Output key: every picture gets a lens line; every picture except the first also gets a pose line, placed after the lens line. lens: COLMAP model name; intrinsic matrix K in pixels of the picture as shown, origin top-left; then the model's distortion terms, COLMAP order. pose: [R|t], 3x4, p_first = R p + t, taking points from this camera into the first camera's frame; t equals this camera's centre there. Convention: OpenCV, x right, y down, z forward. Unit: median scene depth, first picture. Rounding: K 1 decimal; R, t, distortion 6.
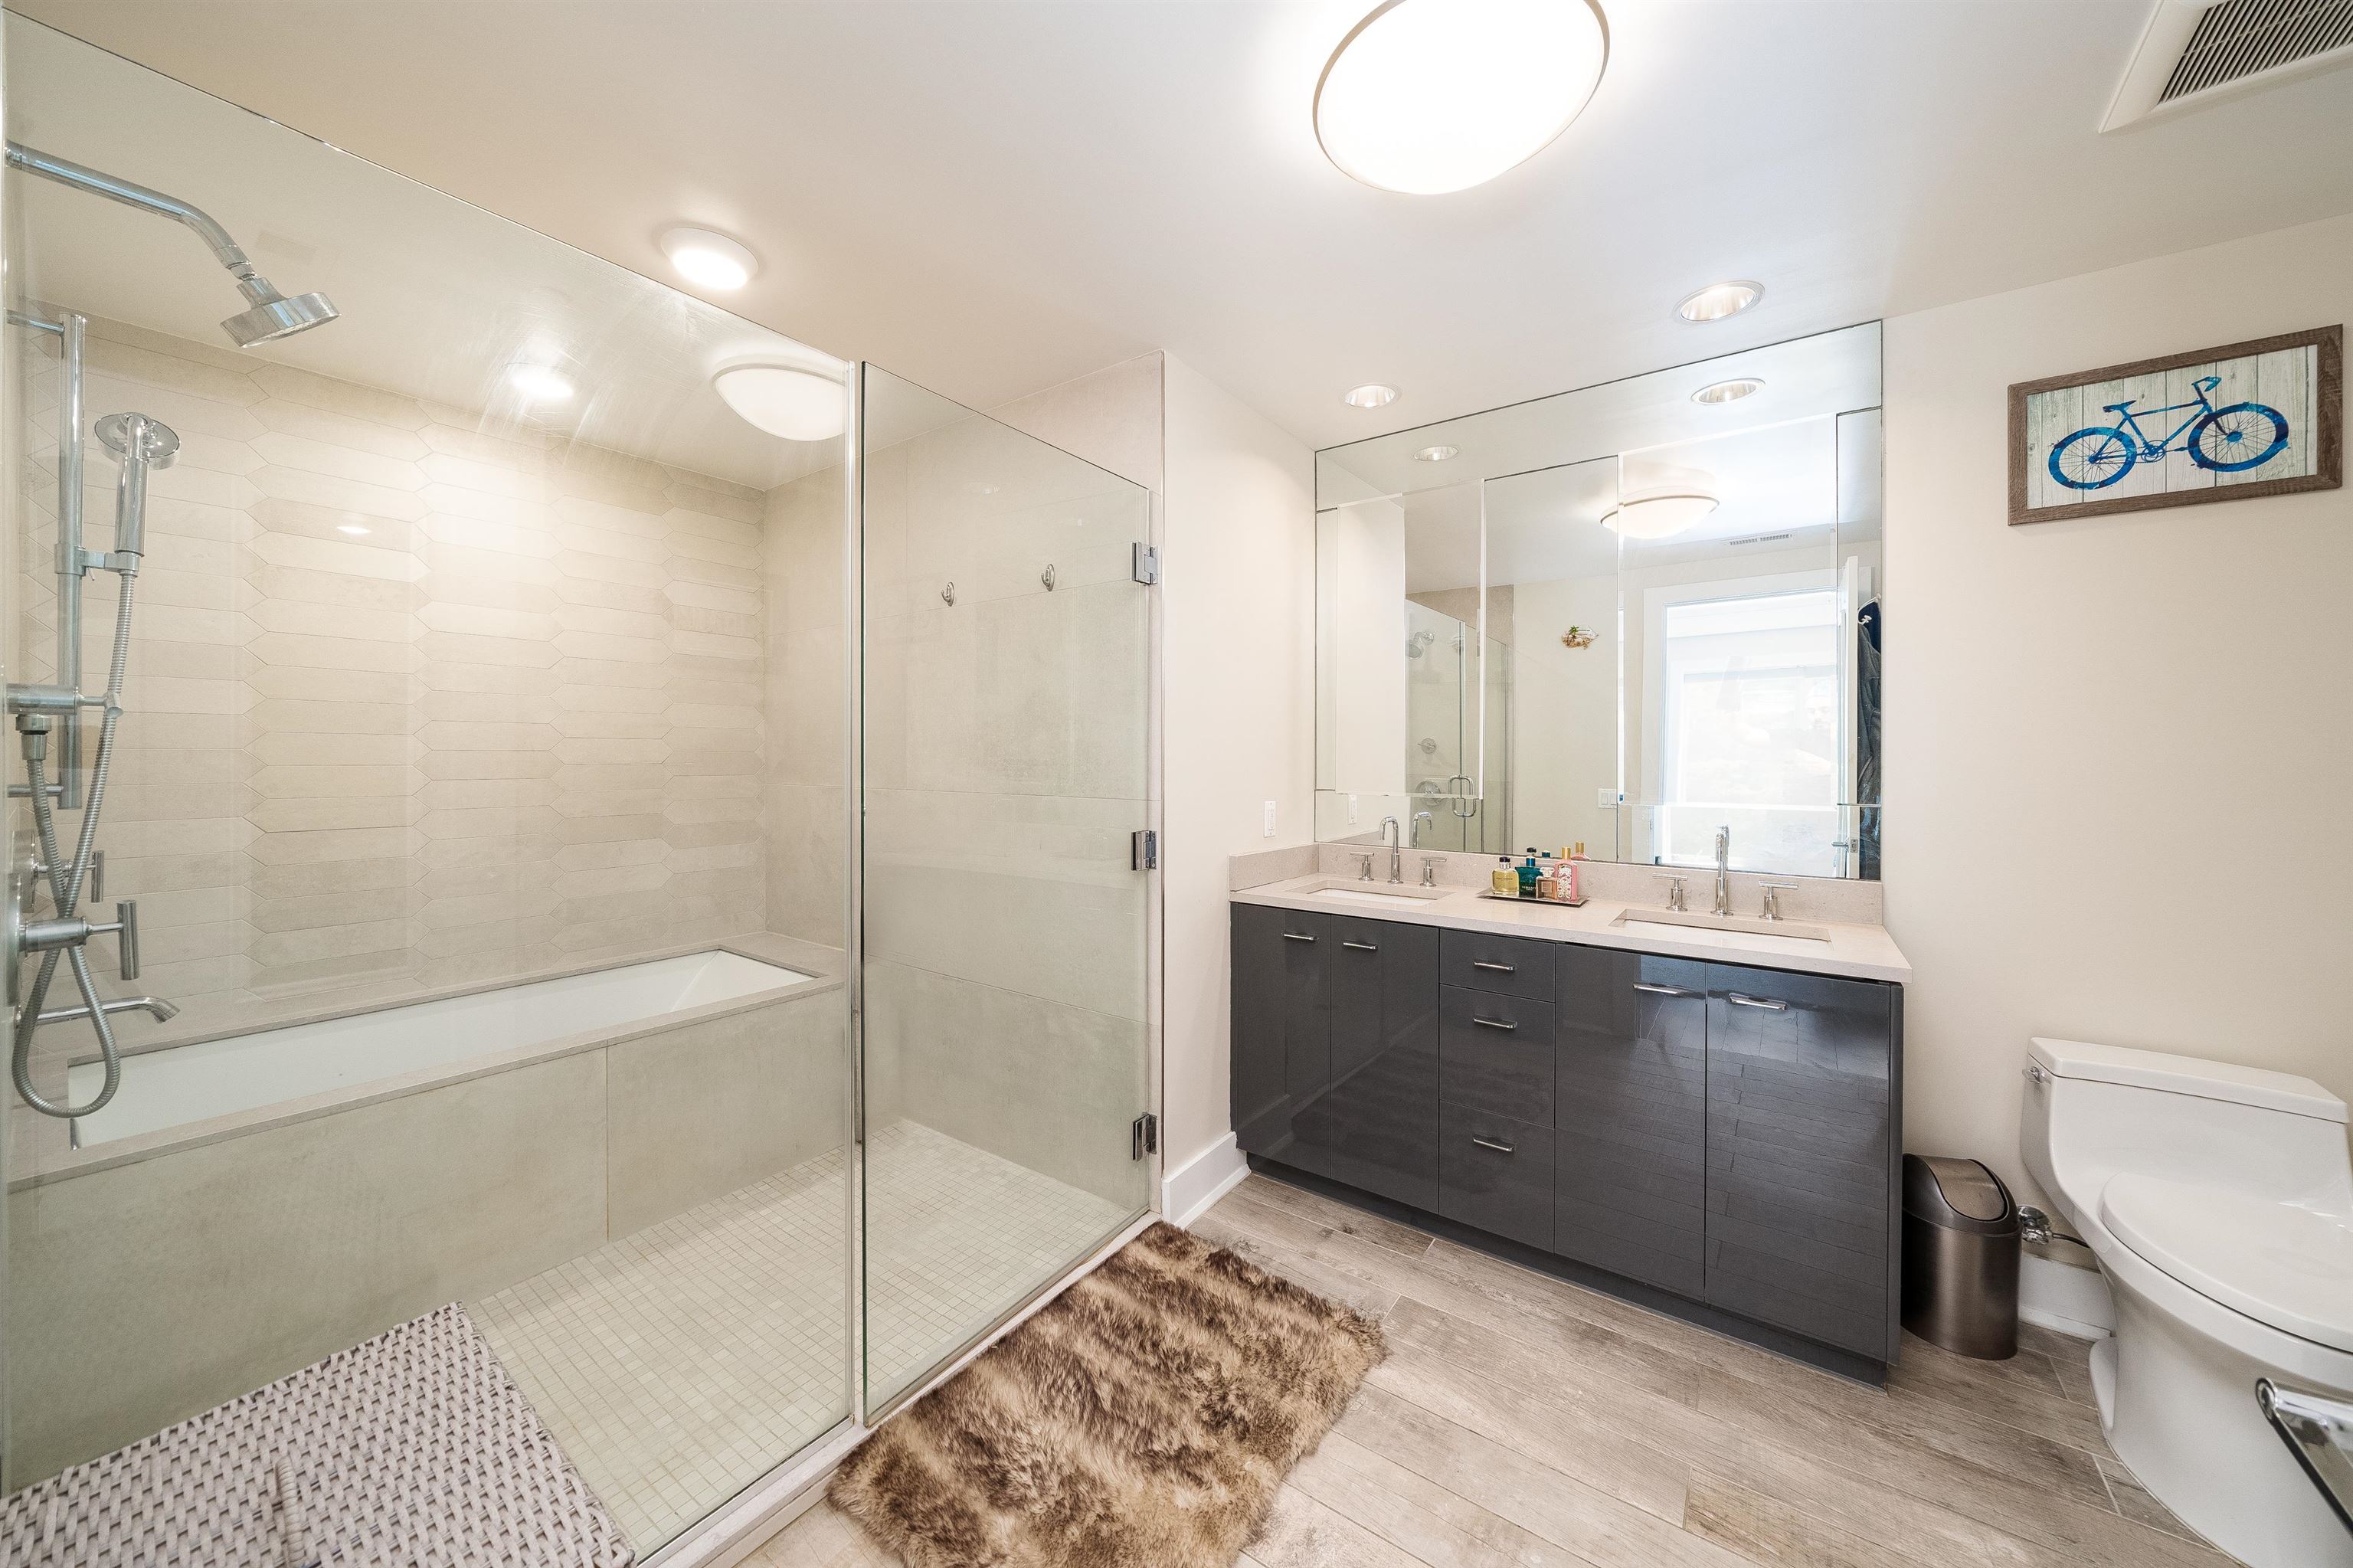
lens RADIAL K [[811.9, 0, 1184.1], [0, 811.9, 790.4], [0, 0, 1]] dist [-0.001704, -0.000051]
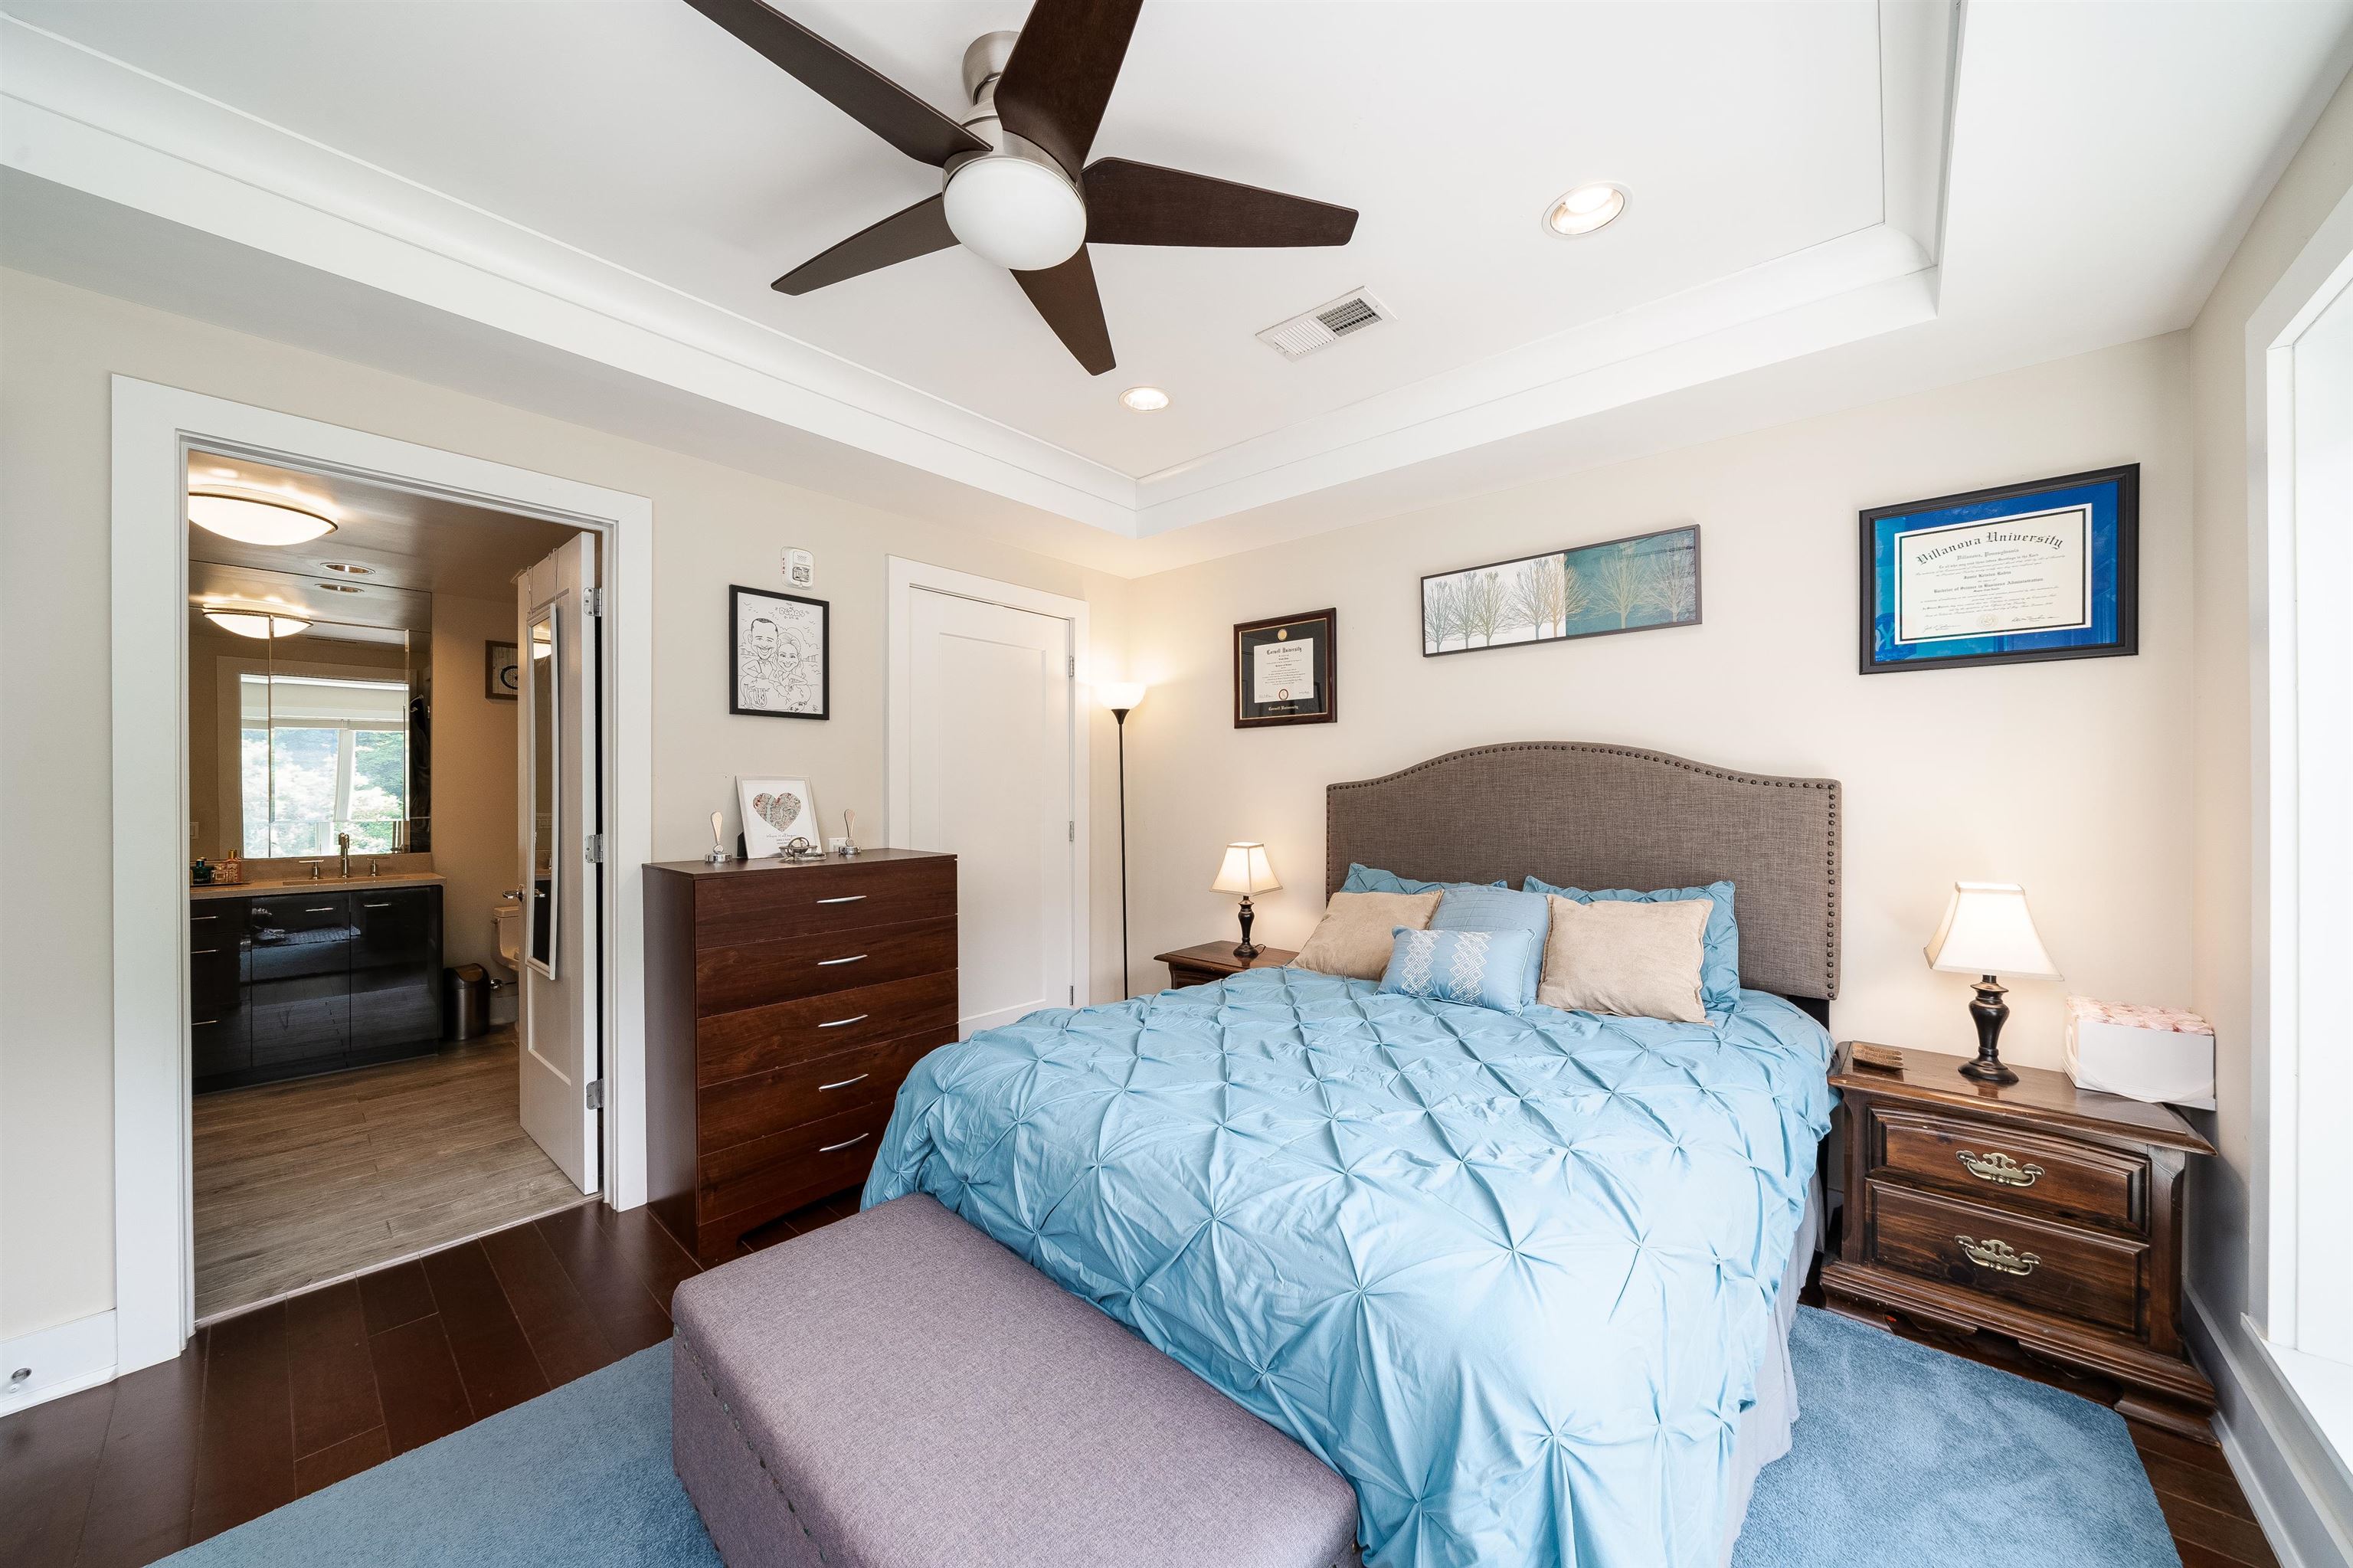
lens RADIAL K [[811.9, 0, 1184.1], [0, 811.9, 790.4], [0, 0, 1]] dist [-0.001704, -0.000051]
pose [[0.106591, -0.004213, 0.994294, -1.143591], [0.010943, 0.999935, 0.003064, -0.043411], [-0.994243, 0.010554, 0.106630, -1.303286]]
